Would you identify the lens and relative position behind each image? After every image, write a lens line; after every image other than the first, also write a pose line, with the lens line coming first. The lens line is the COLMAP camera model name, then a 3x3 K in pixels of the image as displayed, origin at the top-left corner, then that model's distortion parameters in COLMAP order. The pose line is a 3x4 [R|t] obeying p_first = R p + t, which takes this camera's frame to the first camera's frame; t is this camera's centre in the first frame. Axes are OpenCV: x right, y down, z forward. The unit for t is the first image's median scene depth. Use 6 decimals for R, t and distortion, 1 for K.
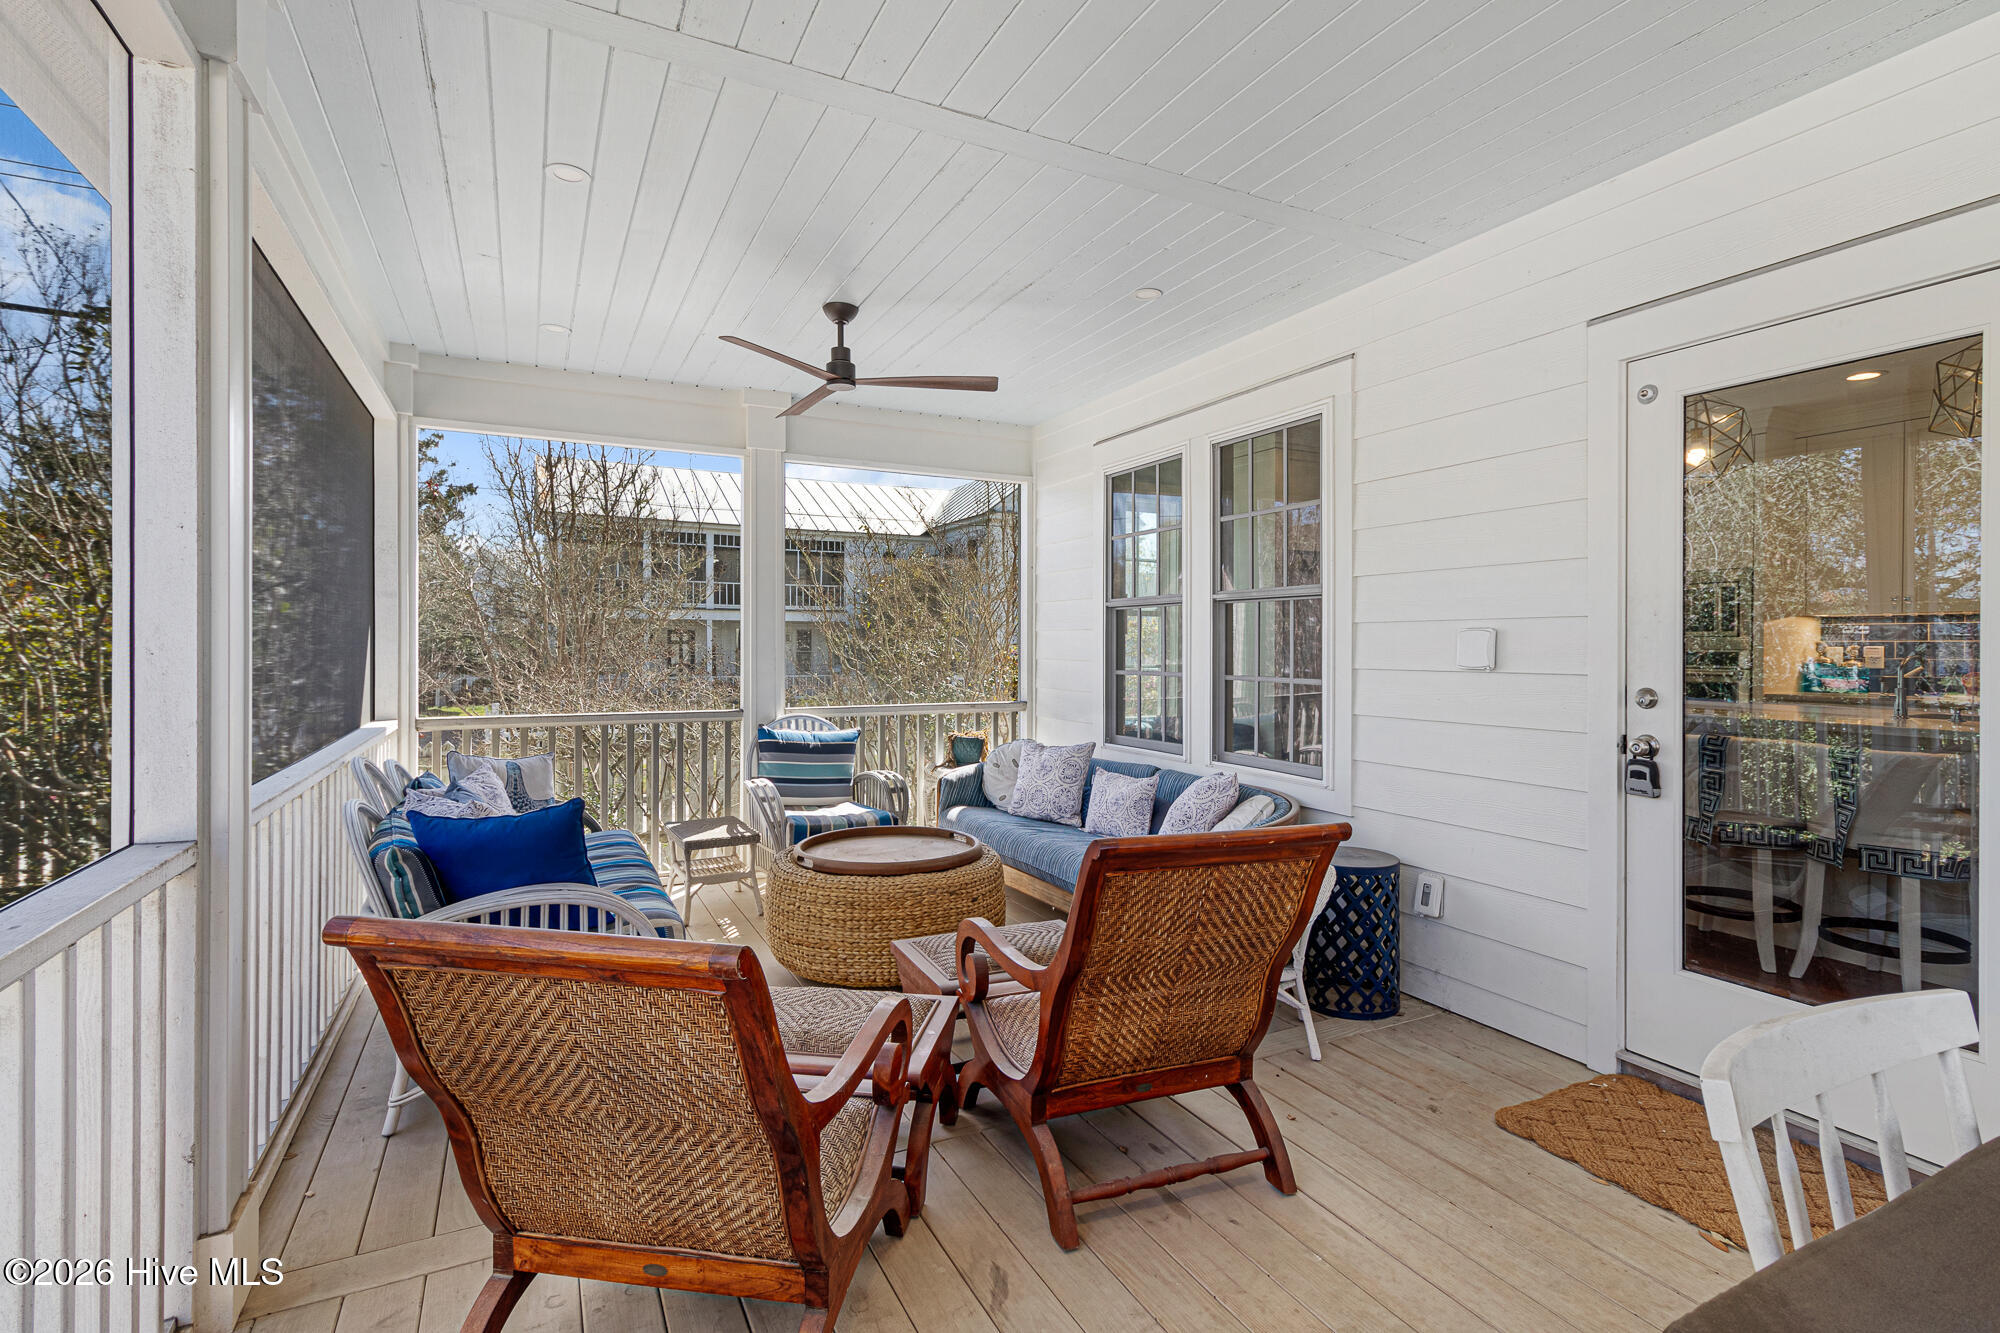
lens RADIAL K [[941.9, 0, 994.4], [0, 941.9, 655.5], [0, 0, 1]] dist [-0.001149, 0.000458]
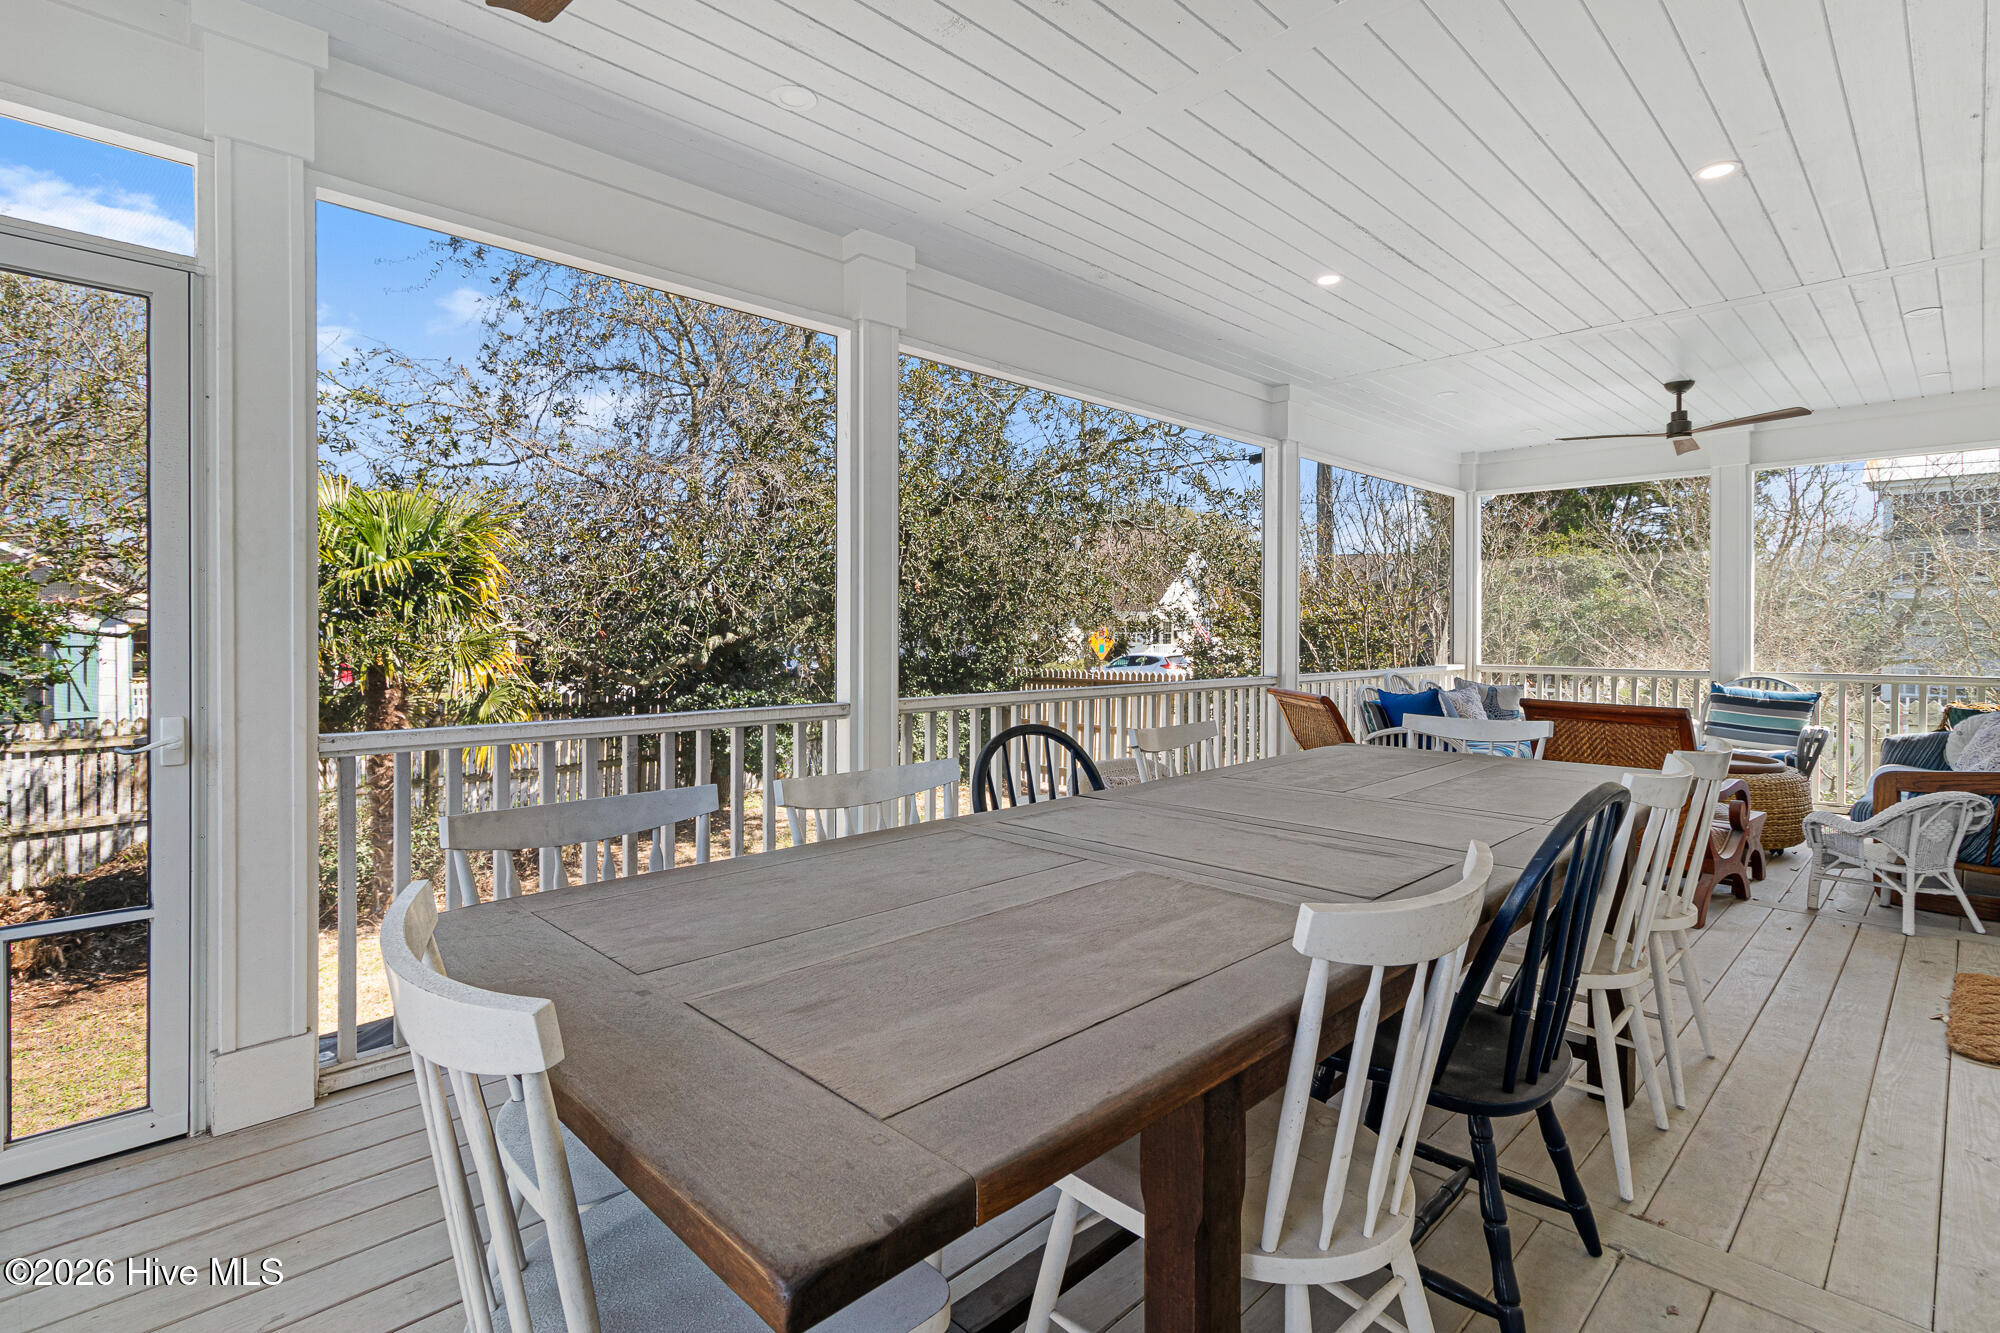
lens RADIAL K [[941.9, 0, 993.8], [0, 941.9, 652.7], [0, 0, 1]] dist [-0.001149, 0.000458]
pose [[0.300374, 0.005469, -0.953806, 0.894499], [-0.000561, 0.999984, 0.005558, 0.034079], [0.953821, -0.001135, 0.300373, -0.429358]]
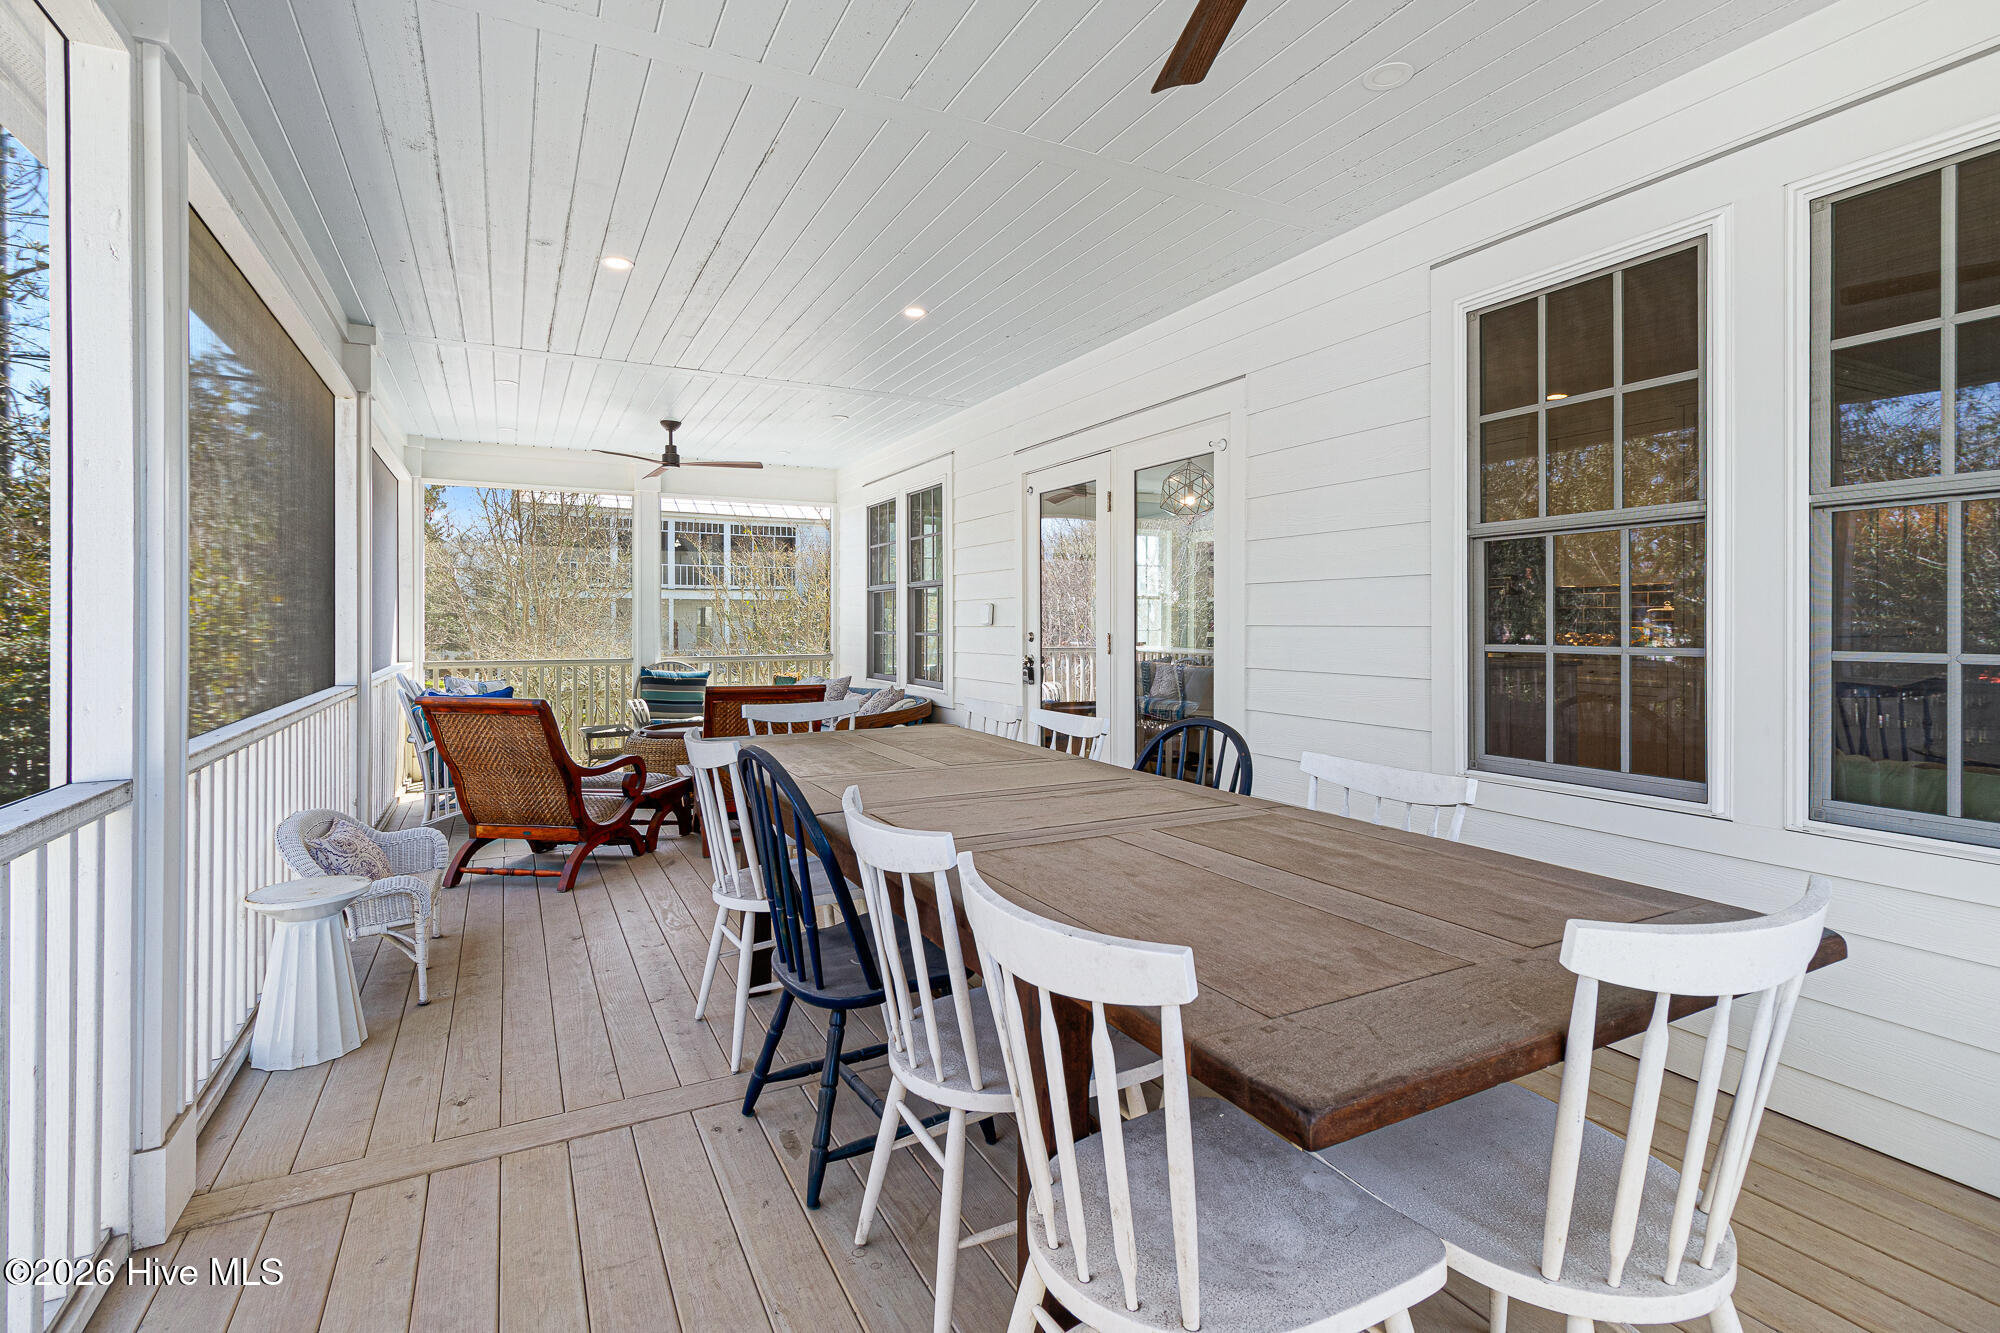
lens RADIAL K [[941.9, 0, 1000.6], [0, 941.9, 622.8], [0, 0, 1]] dist [-0.001149, 0.000458]
pose [[0.999774, -0.005104, 0.020648, 0.412950], [0.005309, 0.999937, -0.009900, 0.024306], [-0.020596, 0.010008, 0.999738, -0.762512]]
